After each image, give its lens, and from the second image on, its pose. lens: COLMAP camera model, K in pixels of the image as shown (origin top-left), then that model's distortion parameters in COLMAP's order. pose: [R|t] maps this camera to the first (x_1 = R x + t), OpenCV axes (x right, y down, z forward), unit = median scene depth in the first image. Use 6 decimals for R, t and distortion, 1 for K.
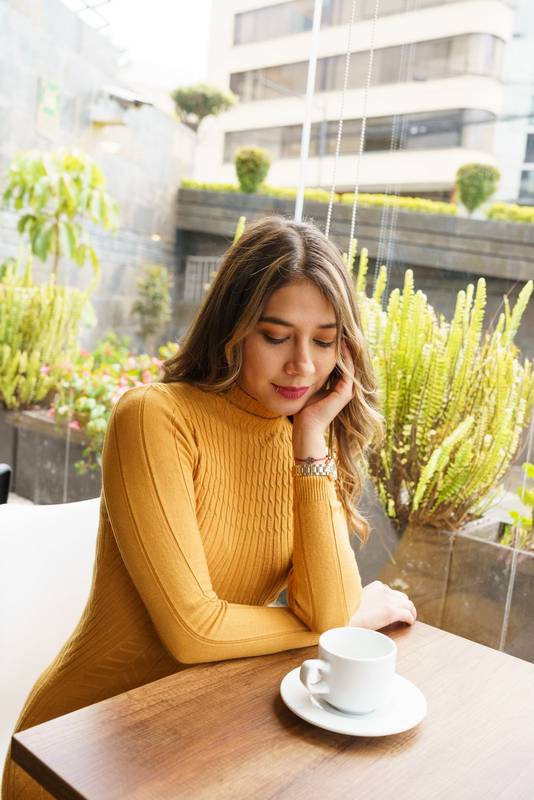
lens RADIAL K [[784.3, 0, 267.0], [0, 784.3, 400.0], [0, 0, 1]] dist [-0.116245, 0.179882]
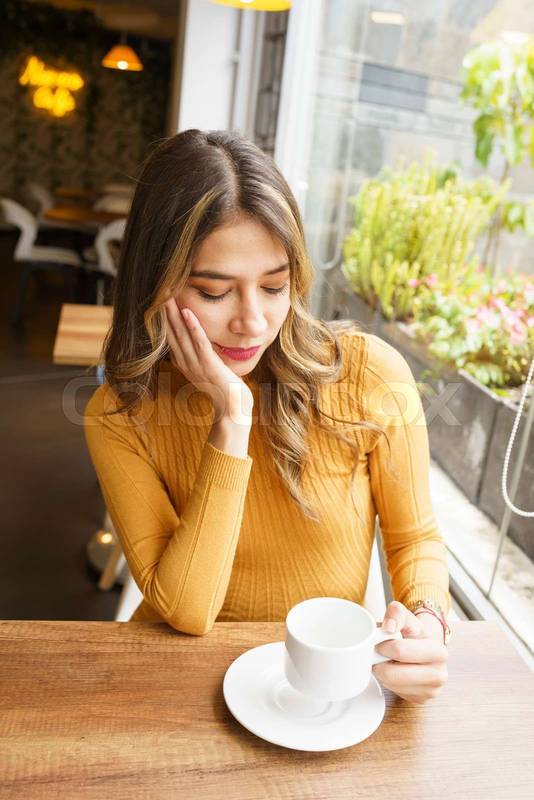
lens RADIAL K [[788.1, 0, 267.0], [0, 788.1, 400.0], [0, 0, 1]] dist [-0.119049, 0.199268]
pose [[0.771039, 0.189524, -0.607930, 0.183968], [-0.111283, 0.980095, 0.164407, -0.034602], [0.626989, -0.059112, 0.776782, 0.115070]]
